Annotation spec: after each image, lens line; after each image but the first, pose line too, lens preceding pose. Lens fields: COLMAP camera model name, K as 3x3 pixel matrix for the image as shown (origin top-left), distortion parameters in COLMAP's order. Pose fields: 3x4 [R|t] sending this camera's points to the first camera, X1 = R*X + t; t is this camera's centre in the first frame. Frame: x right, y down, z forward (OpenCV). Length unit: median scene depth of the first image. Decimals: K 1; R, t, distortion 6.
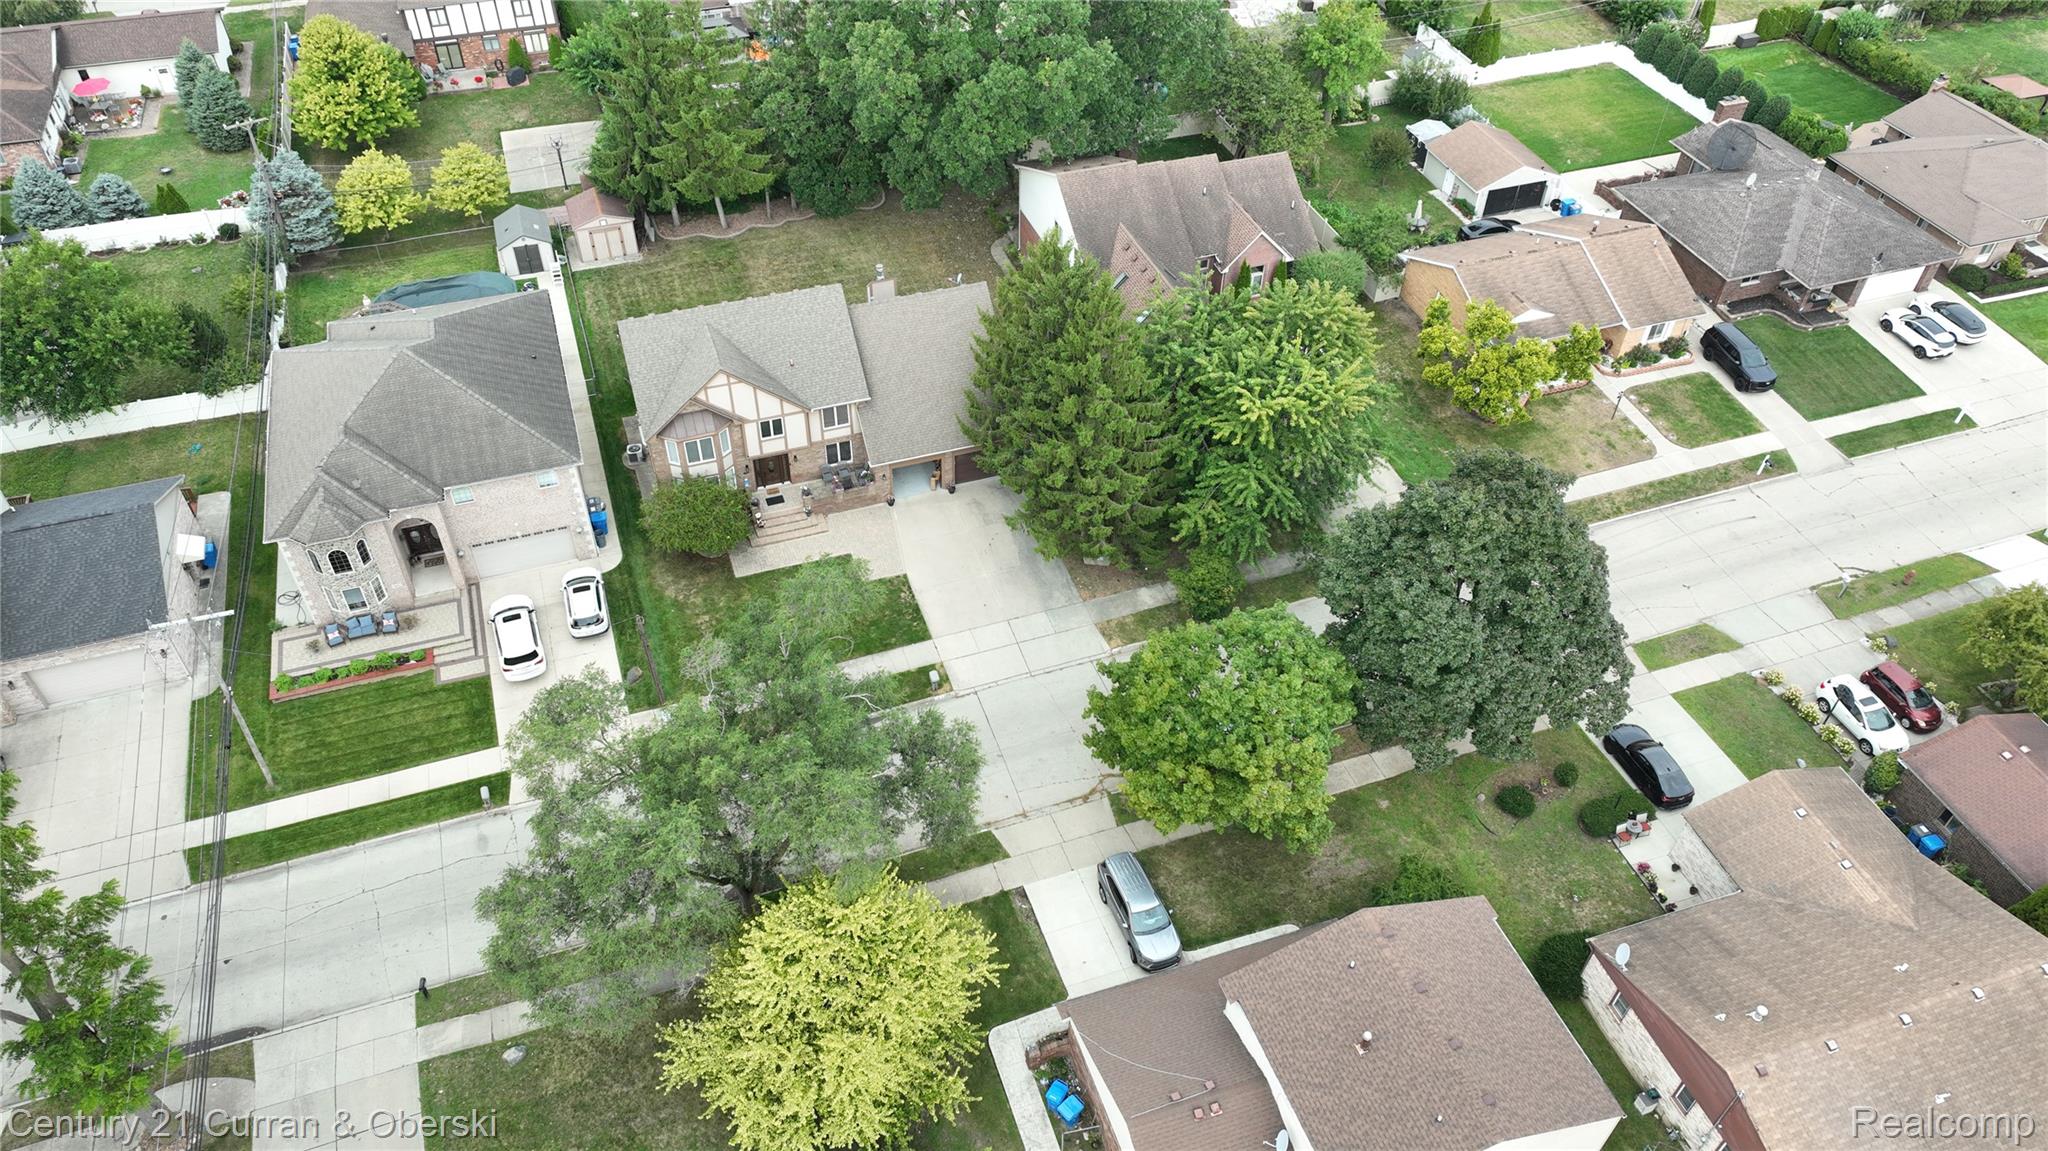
lens RADIAL K [[1425.0, 0, 1024.0], [0, 1425.0, 575.5], [0, 0, 1]] dist [0.002993, 0.010659]
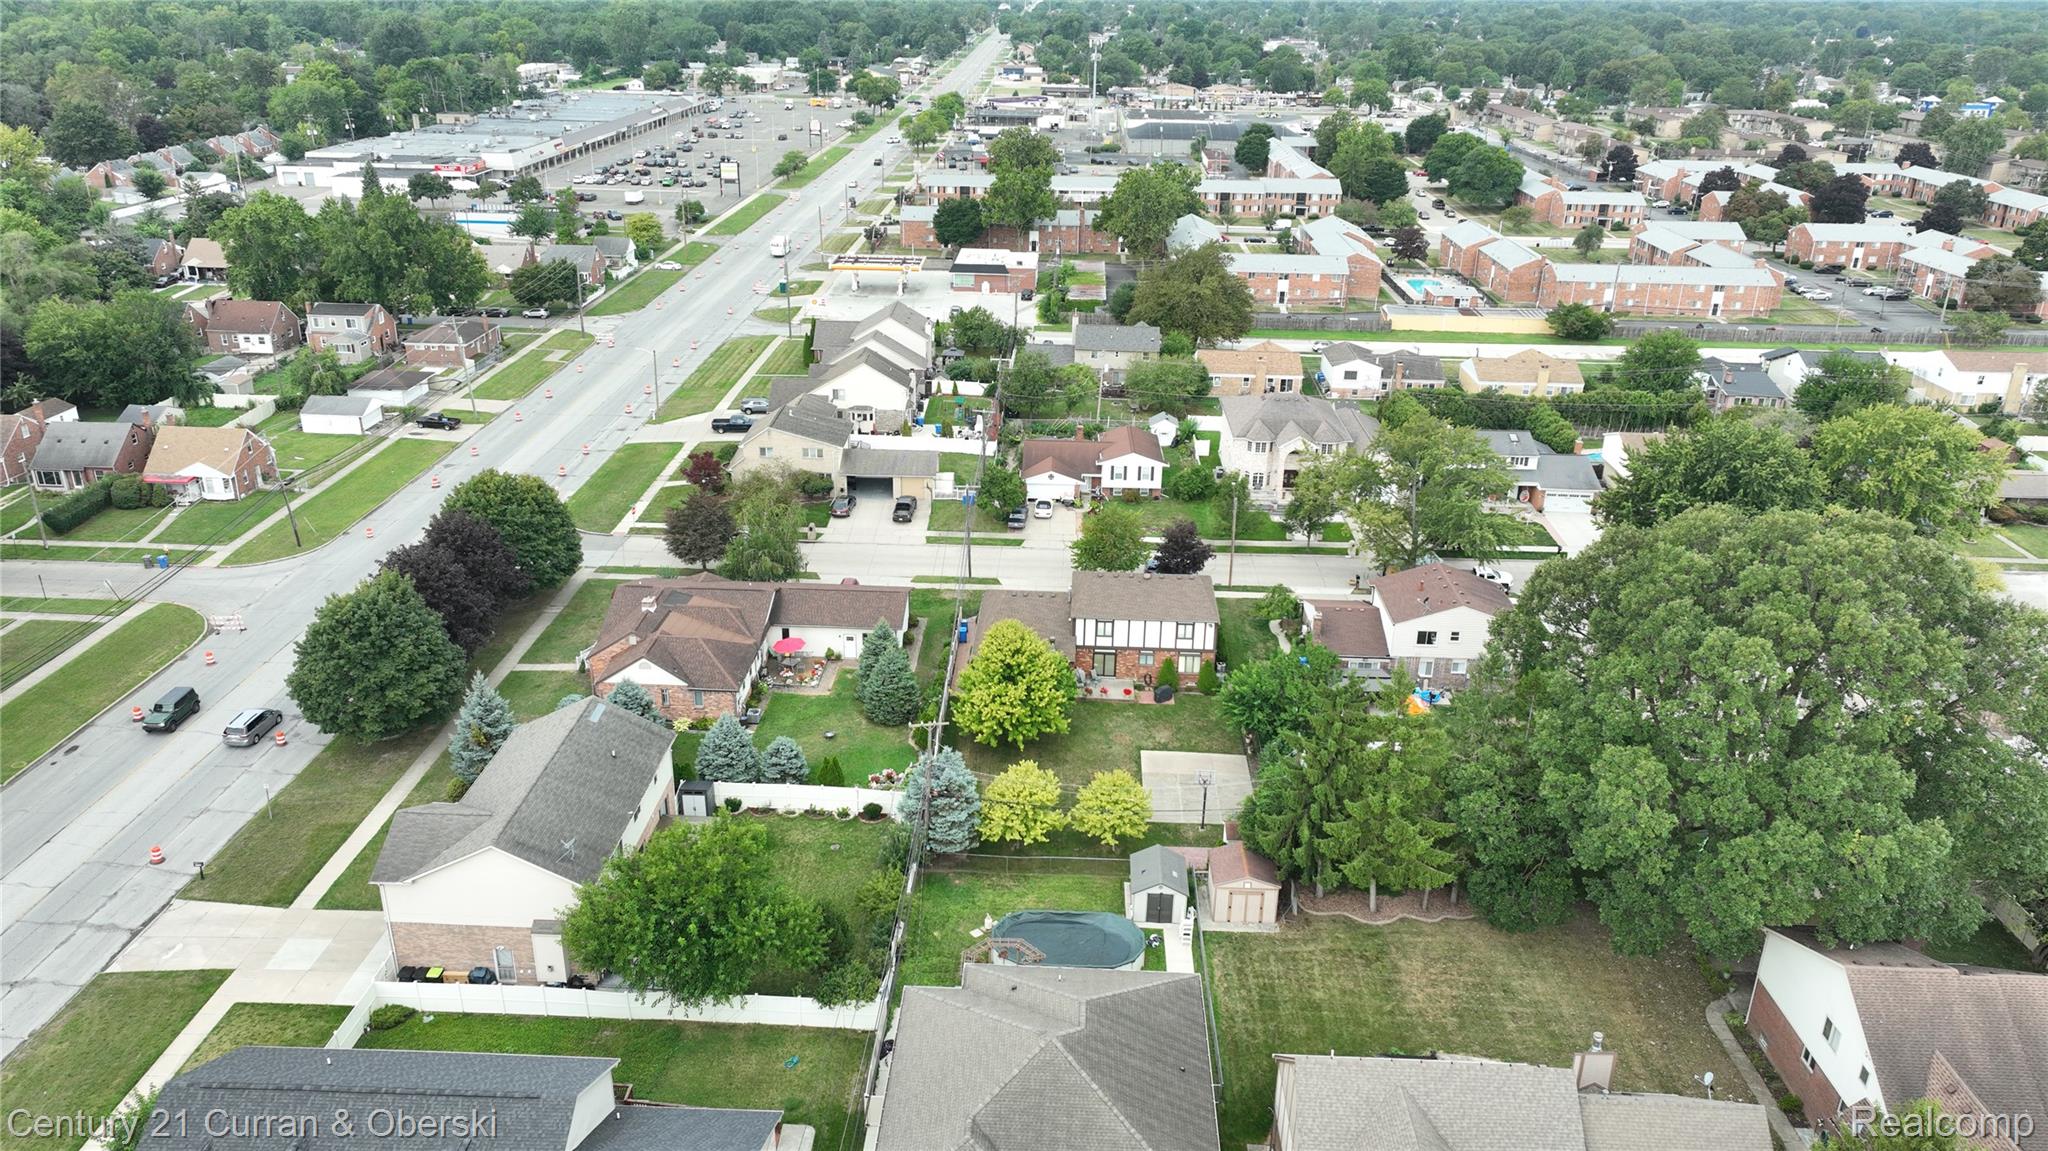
lens RADIAL K [[1425.0, 0, 1024.0], [0, 1425.0, 575.5], [0, 0, 1]] dist [0.002993, 0.010659]
pose [[0.930874, 0.140242, -0.337352, -0.147660], [-0.254478, 0.911438, -0.323299, -0.096986], [0.262135, 0.386799, 0.884122, 0.089094]]
